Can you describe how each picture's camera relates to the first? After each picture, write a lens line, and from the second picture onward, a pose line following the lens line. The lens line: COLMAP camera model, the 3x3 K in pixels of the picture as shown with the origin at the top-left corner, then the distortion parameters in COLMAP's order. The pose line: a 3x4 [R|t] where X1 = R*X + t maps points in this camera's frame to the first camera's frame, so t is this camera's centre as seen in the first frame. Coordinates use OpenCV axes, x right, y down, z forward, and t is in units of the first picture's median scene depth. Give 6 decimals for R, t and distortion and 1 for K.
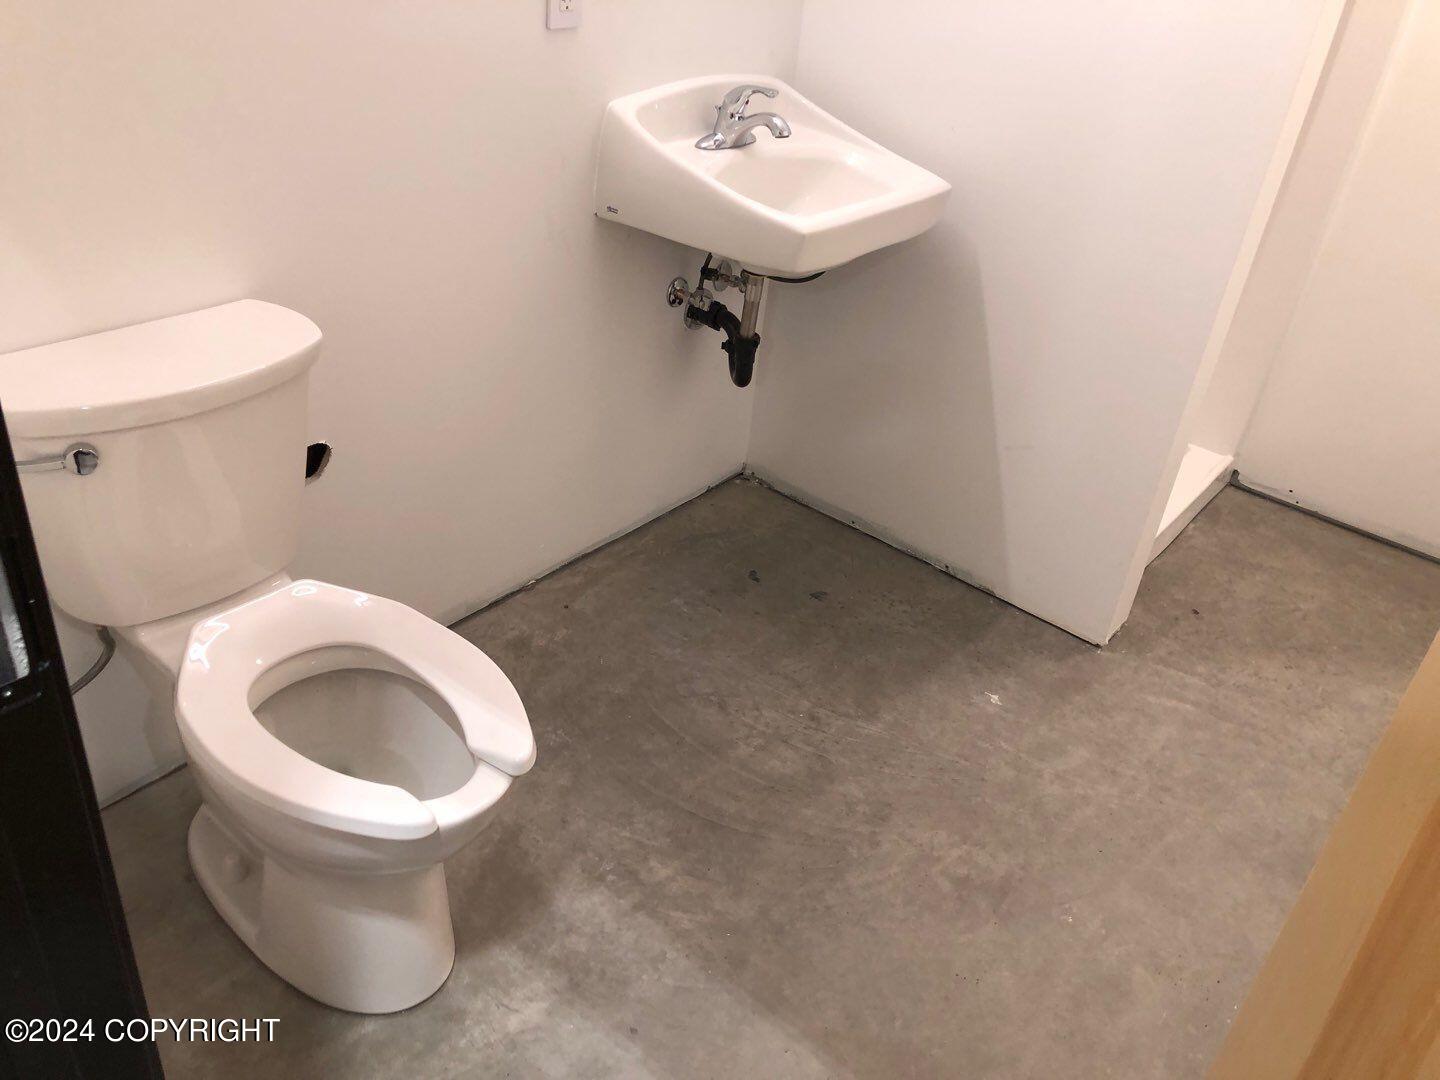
lens RADIAL K [[1166.6, 0, 720.0], [0, 1166.6, 540.0], [0, 0, 1]] dist [0.047443, -0.005936]
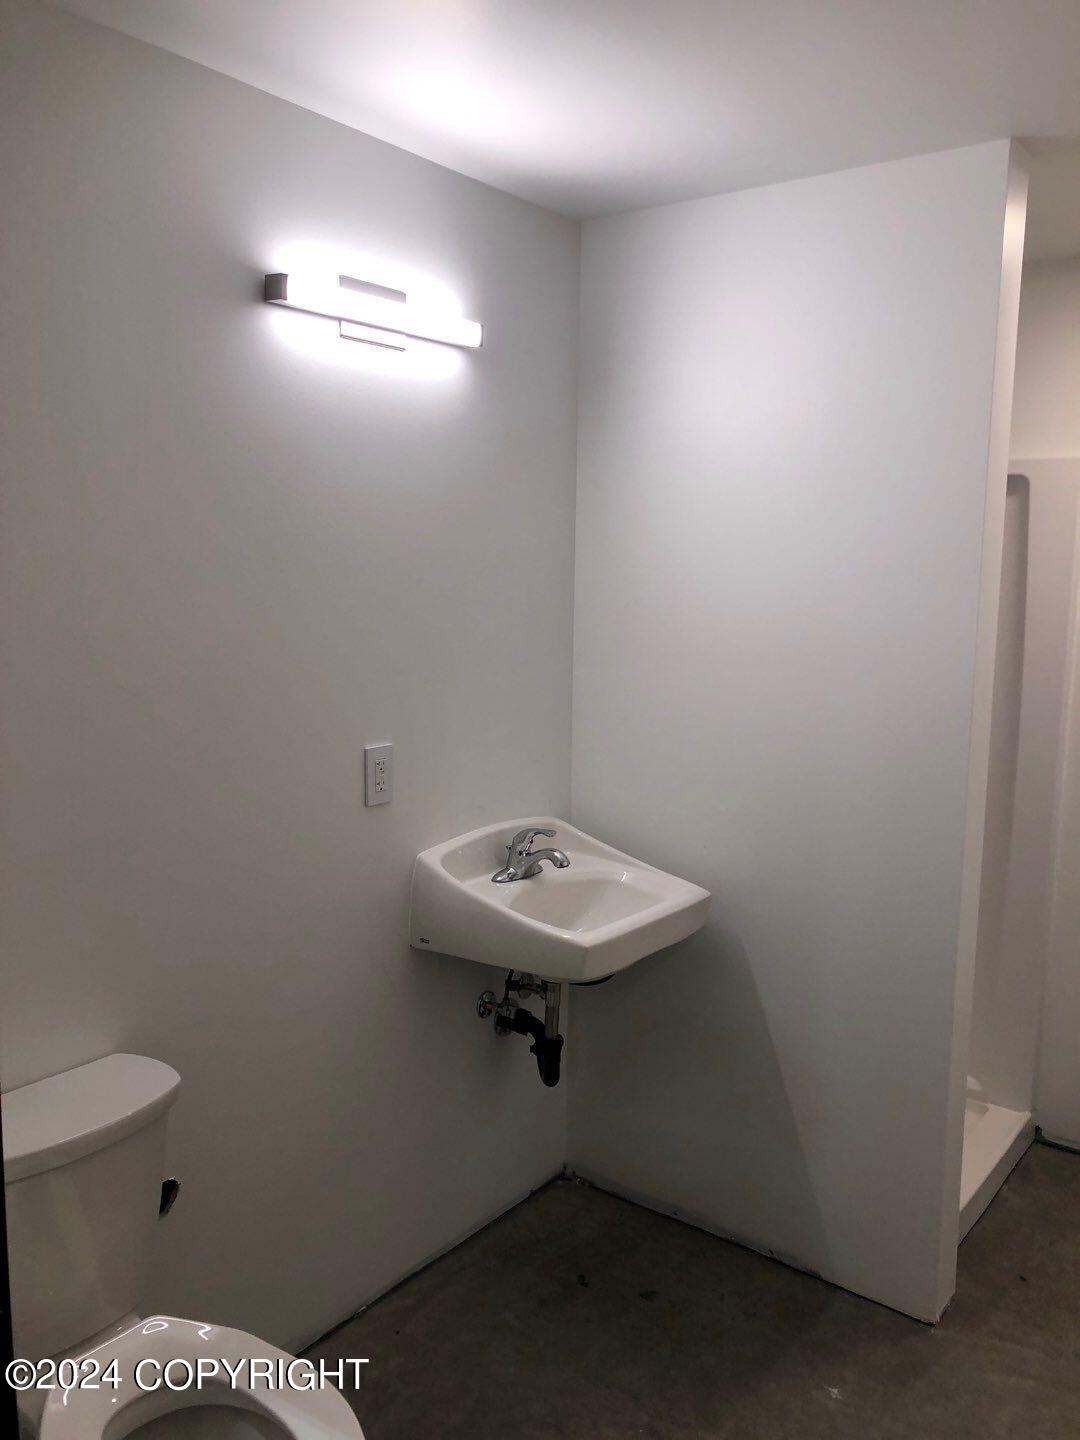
lens RADIAL K [[1166.6, 0, 540.0], [0, 1166.6, 720.0], [0, 0, 1]] dist [0.047443, -0.005936]
pose [[0.995476, -0.092887, 0.019972, 0.018745], [0.092648, 0.902456, -0.420701, 0.020378], [0.021054, 0.420648, 0.906980, -0.140121]]
